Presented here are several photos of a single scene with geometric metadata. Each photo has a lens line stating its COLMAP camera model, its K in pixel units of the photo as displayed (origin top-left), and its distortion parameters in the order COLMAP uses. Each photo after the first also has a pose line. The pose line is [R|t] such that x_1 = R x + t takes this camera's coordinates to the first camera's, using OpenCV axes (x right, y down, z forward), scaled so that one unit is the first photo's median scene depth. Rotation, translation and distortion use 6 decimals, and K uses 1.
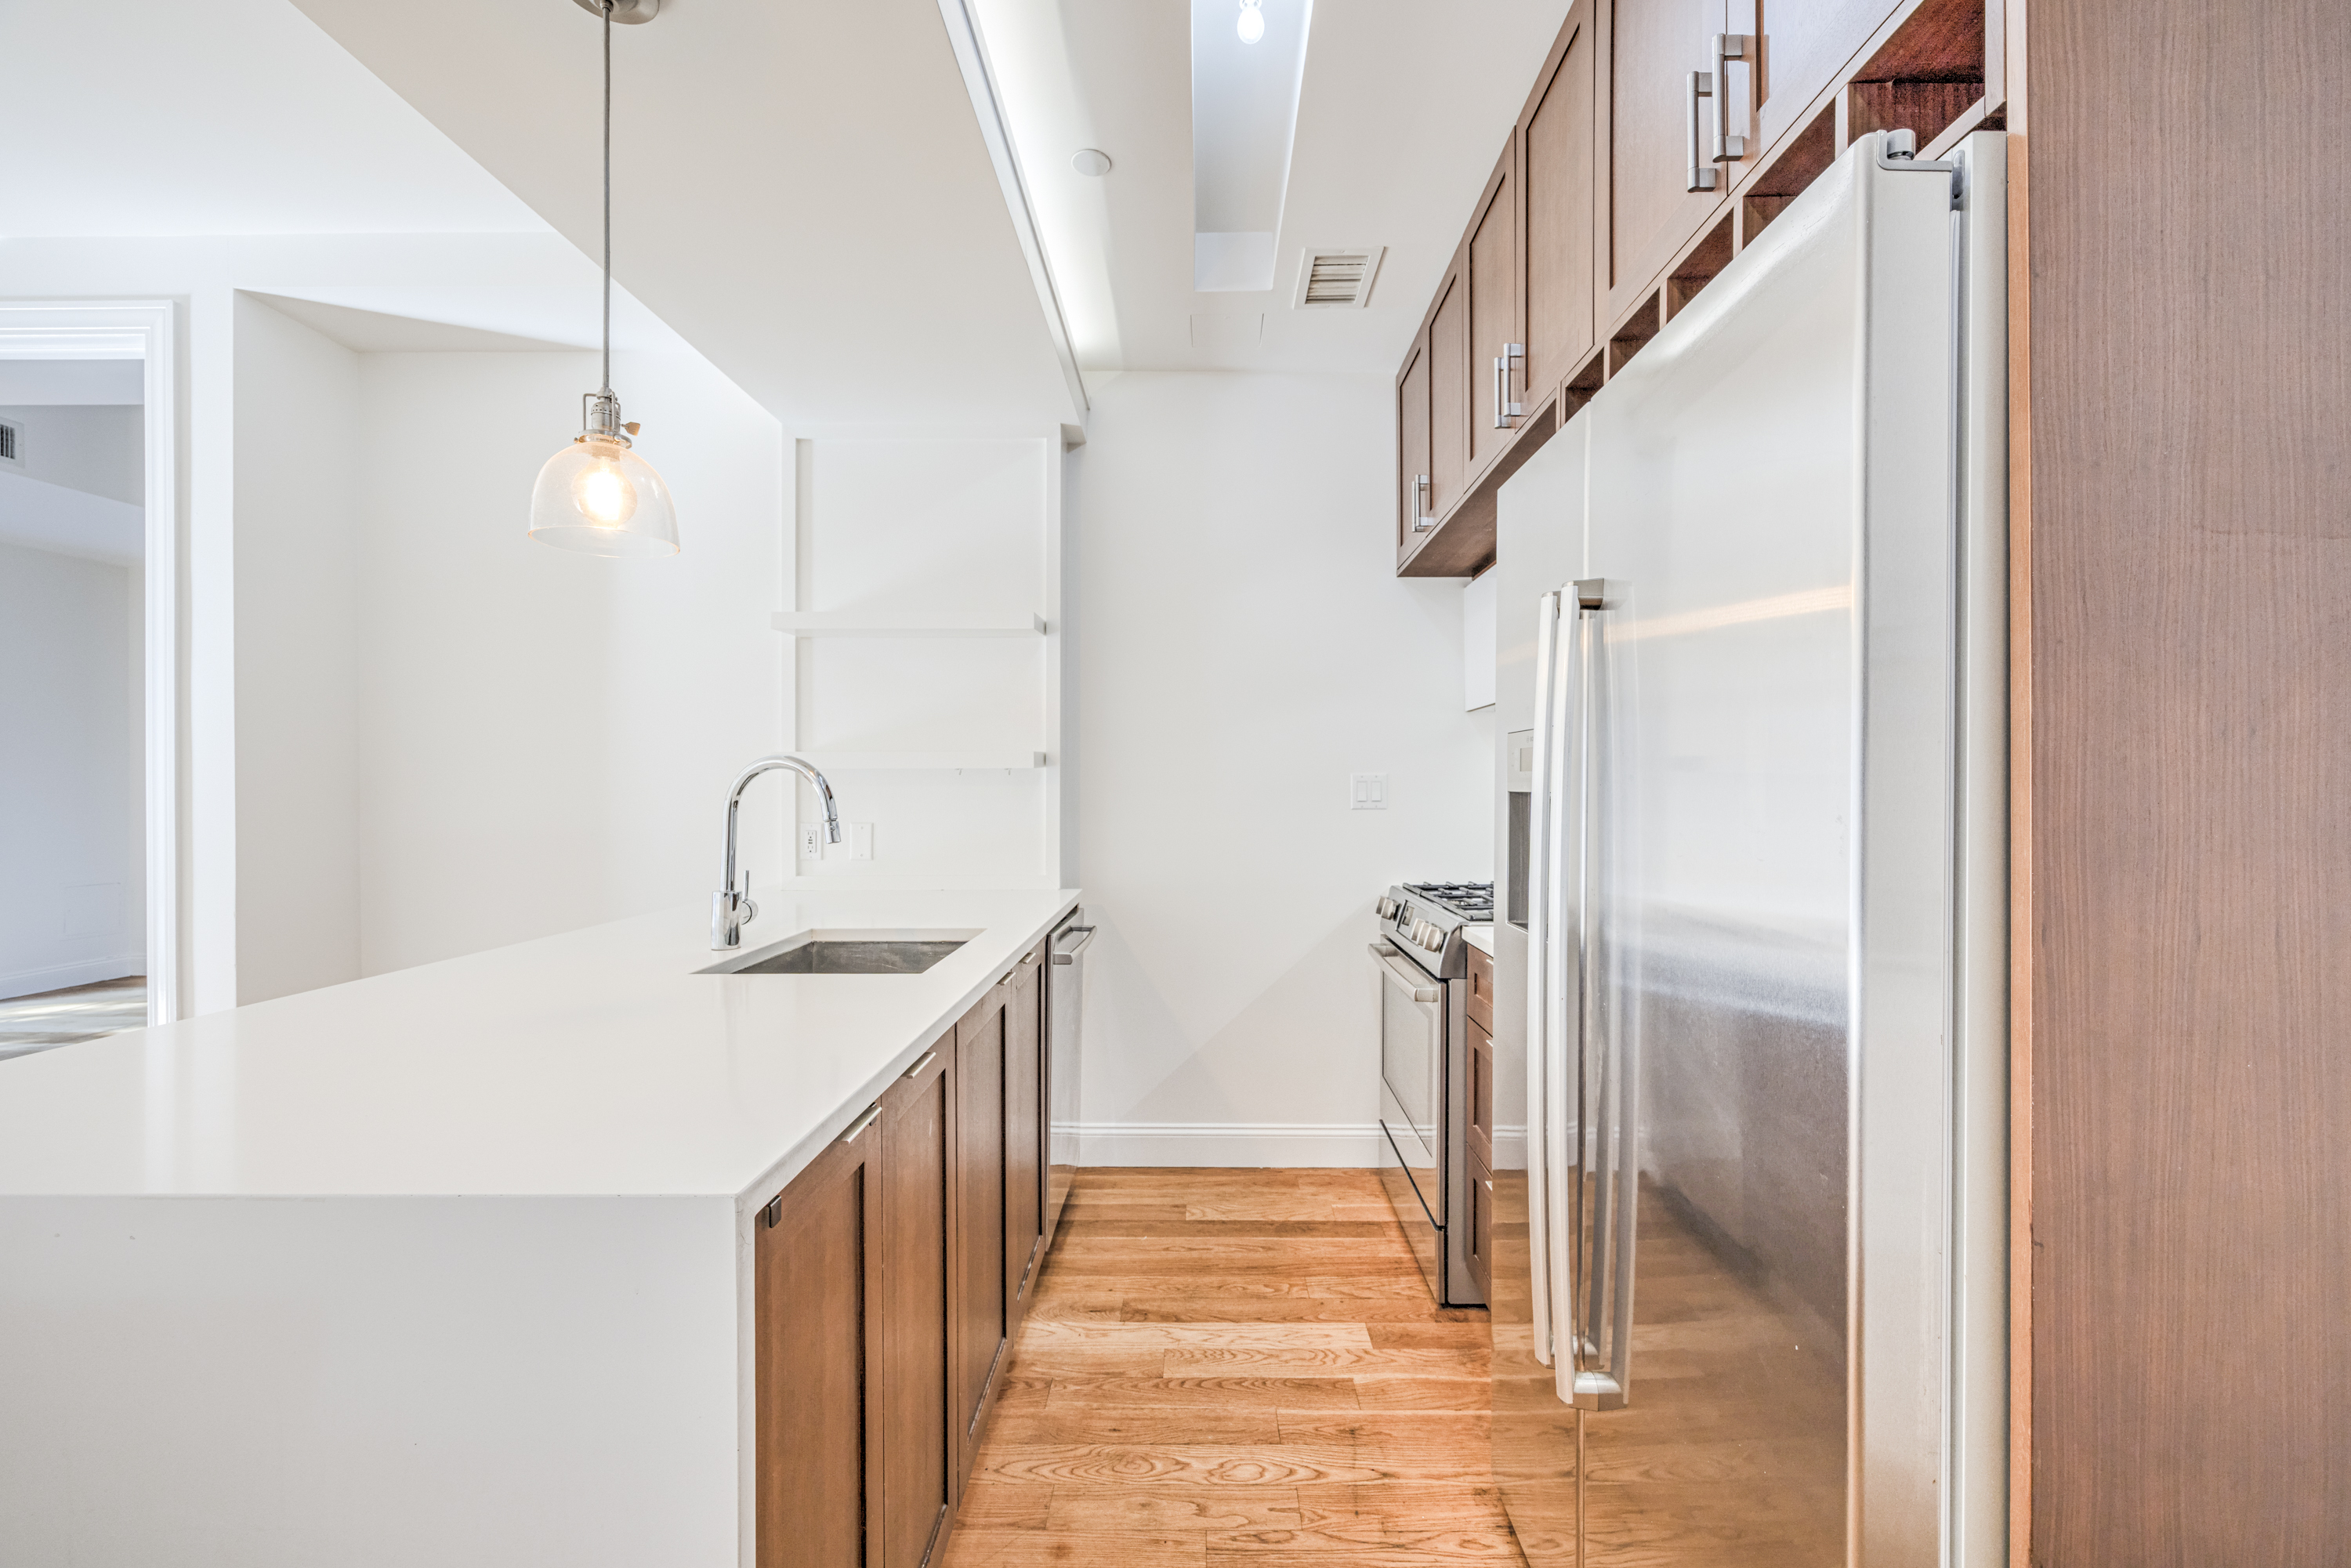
lens RADIAL K [[958.8, 0, 1182.5], [0, 958.8, 781.9], [0, 0, 1]] dist [-0.006784, 0.002249]
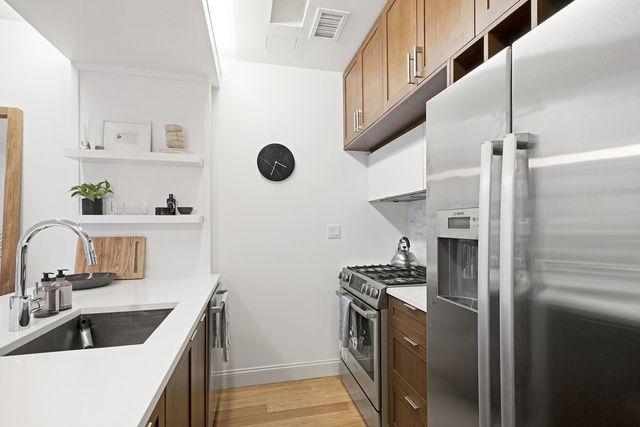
lens RADIAL K [[305.6, 0, 320.2], [0, 305.6, 224.9], [0, 0, 1]] dist [-0.000630, 0.000210]
pose [[0.968088, -0.005661, 0.250545, -0.058491], [0.004943, 0.999982, 0.003495, -0.013121], [-0.250560, -0.002145, 0.968099, 0.228979]]
